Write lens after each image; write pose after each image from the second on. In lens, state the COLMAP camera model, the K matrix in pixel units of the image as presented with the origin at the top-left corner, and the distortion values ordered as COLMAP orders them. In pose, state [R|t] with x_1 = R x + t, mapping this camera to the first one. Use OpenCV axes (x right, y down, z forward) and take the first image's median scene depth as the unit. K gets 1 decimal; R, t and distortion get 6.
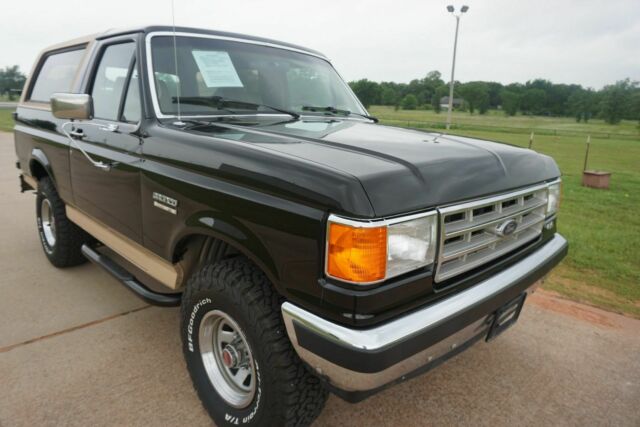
lens RADIAL K [[436.1, 0, 320.0], [0, 436.1, 213.5], [0, 0, 1]] dist [-0.055258, 0.027484]
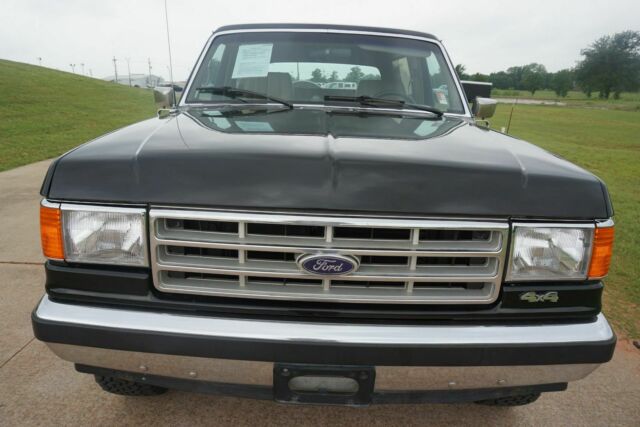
lens RADIAL K [[326.6, 0, 319.4], [0, 326.6, 228.4], [0, 0, 1]] dist [-0.001133, 0.000058]
pose [[0.738425, 0.253527, -0.624862, 0.596974], [-0.179132, 0.967089, 0.180692, -0.095220], [0.650108, -0.021495, 0.759538, 0.473832]]
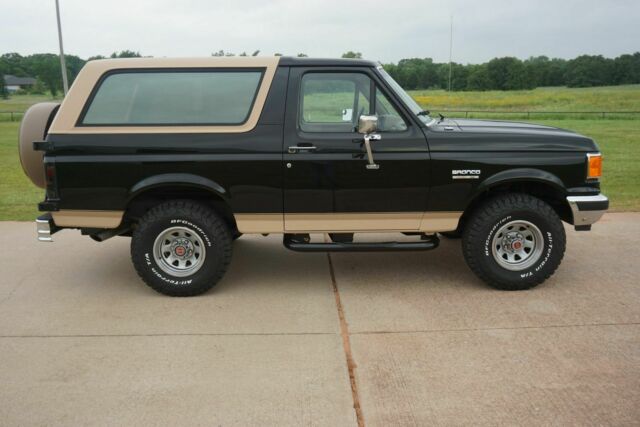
lens RADIAL K [[522.3, 0, 313.2], [0, 522.3, 212.2], [0, 0, 1]] dist [0.005312, 0.004816]
pose [[0.697458, -0.199006, 0.688440, -1.894146], [0.209193, 0.975365, 0.070014, -0.126546], [-0.685413, 0.095185, 0.721906, -0.051834]]
